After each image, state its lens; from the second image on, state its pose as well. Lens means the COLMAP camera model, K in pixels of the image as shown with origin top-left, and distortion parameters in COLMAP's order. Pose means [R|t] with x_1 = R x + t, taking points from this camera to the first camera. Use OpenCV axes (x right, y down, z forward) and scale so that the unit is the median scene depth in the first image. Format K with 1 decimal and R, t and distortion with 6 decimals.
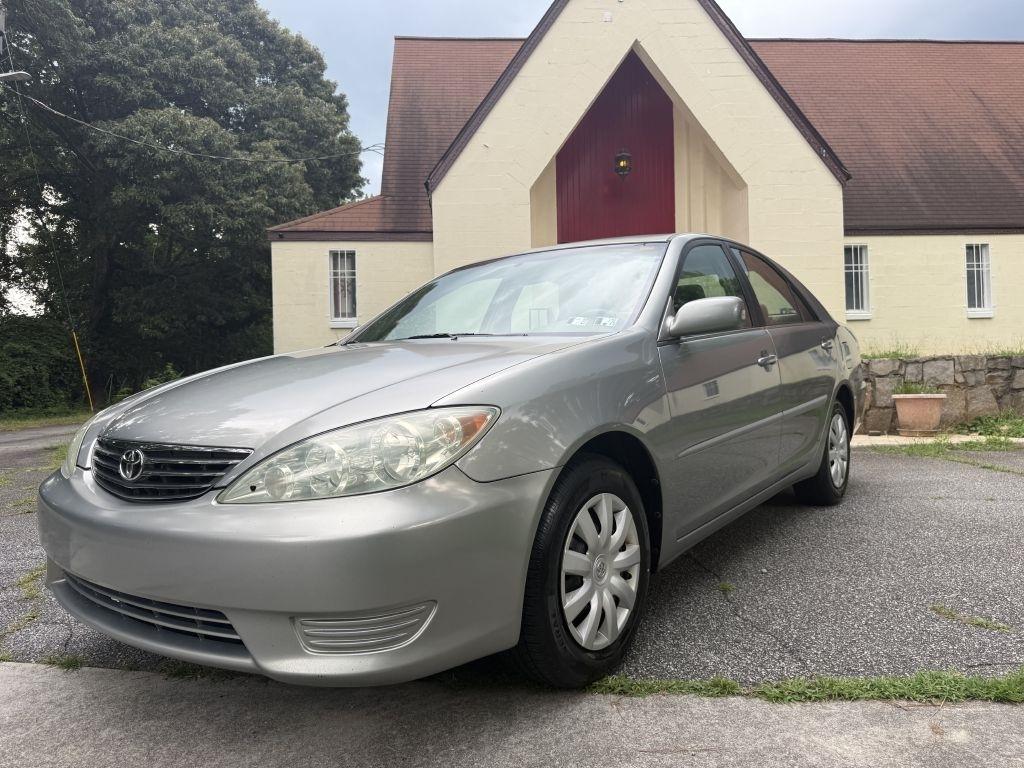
lens RADIAL K [[733.1, 0, 511.1], [0, 733.1, 385.5], [0, 0, 1]] dist [0.016062, -0.021051]
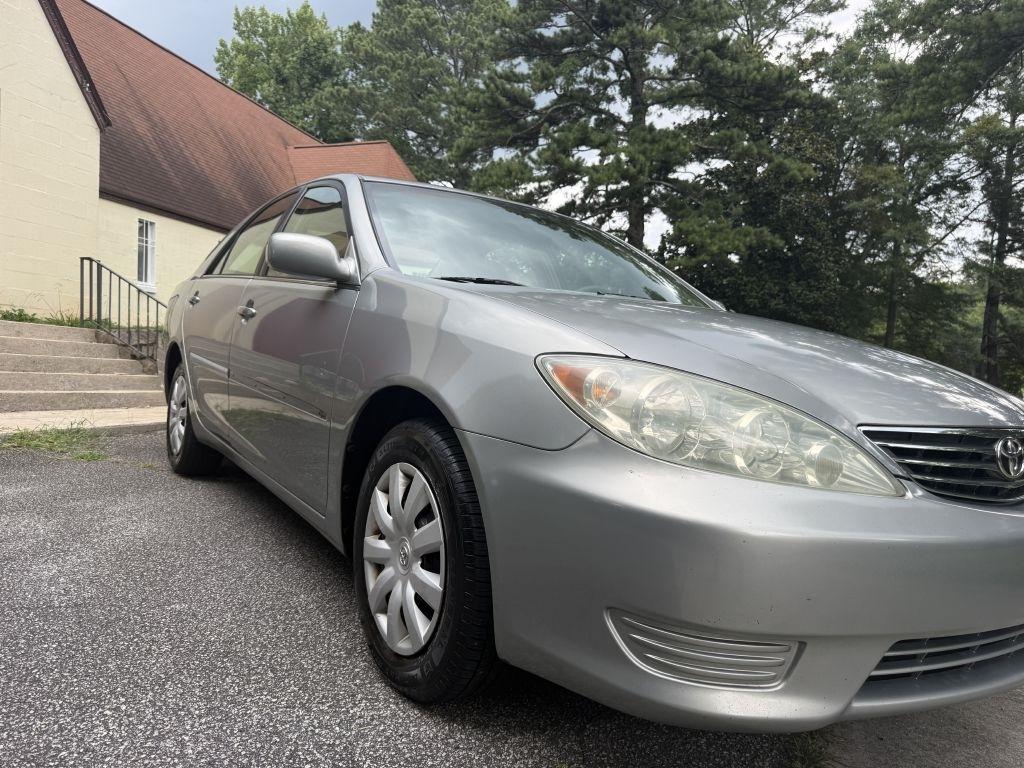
lens RADIAL K [[735.0, 0, 511.9], [0, 735.0, 385.9], [0, 0, 1]] dist [0.025568, -0.035157]
pose [[0.322404, 0.013107, 0.946511, -0.246624], [-0.053208, 0.998574, 0.004296, 0.013069], [-0.945106, -0.051747, 0.322642, 0.209613]]
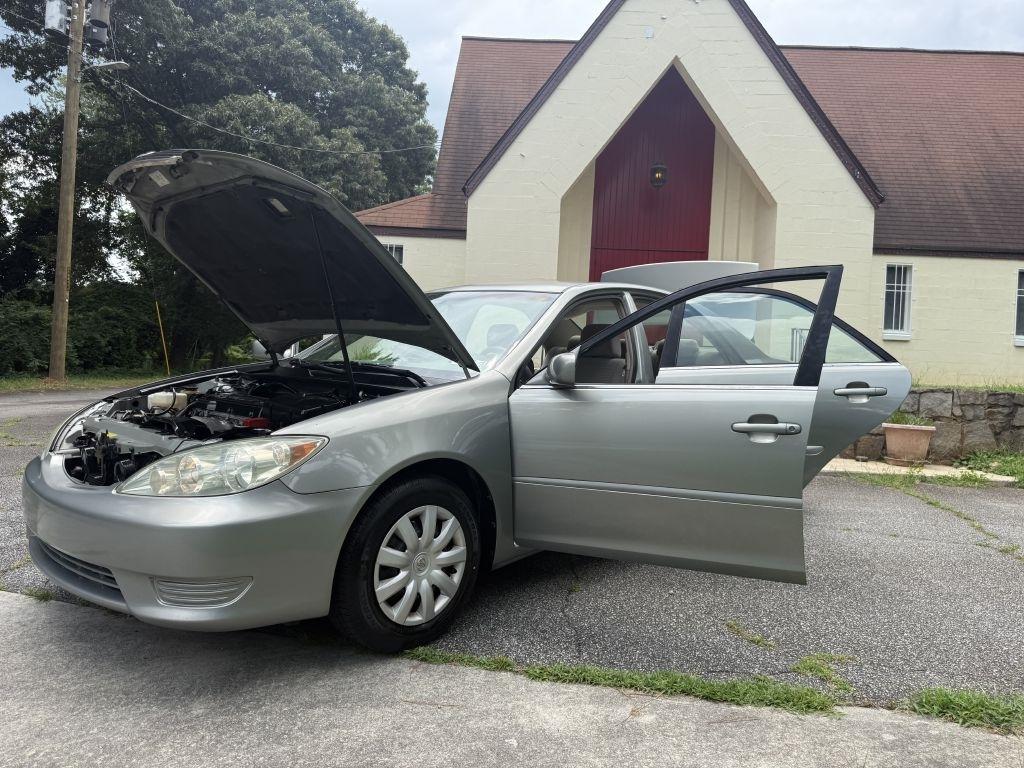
lens RADIAL K [[727.9, 0, 506.3], [0, 727.9, 385.1], [0, 0, 1]] dist [0.031398, -0.038535]
pose [[0.992268, 0.071188, -0.101665, 0.071017], [-0.069230, 0.997343, 0.022672, -0.019215], [0.103009, -0.015458, 0.994560, -0.047486]]
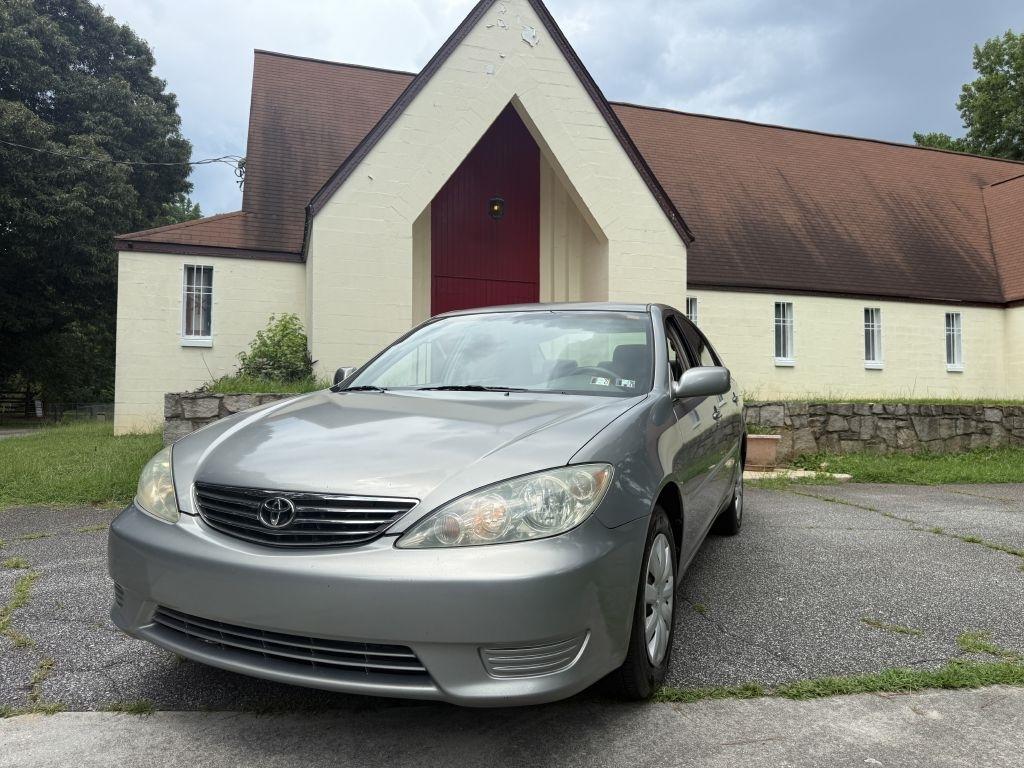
lens RADIAL K [[729.8, 0, 509.9], [0, 729.8, 387.3], [0, 0, 1]] dist [0.027841, -0.032214]
pose [[0.970101, 0.037361, 0.239807, -0.076756], [-0.030127, 0.998976, -0.033762, -0.008309], [-0.240823, 0.025527, 0.970233, -0.020709]]
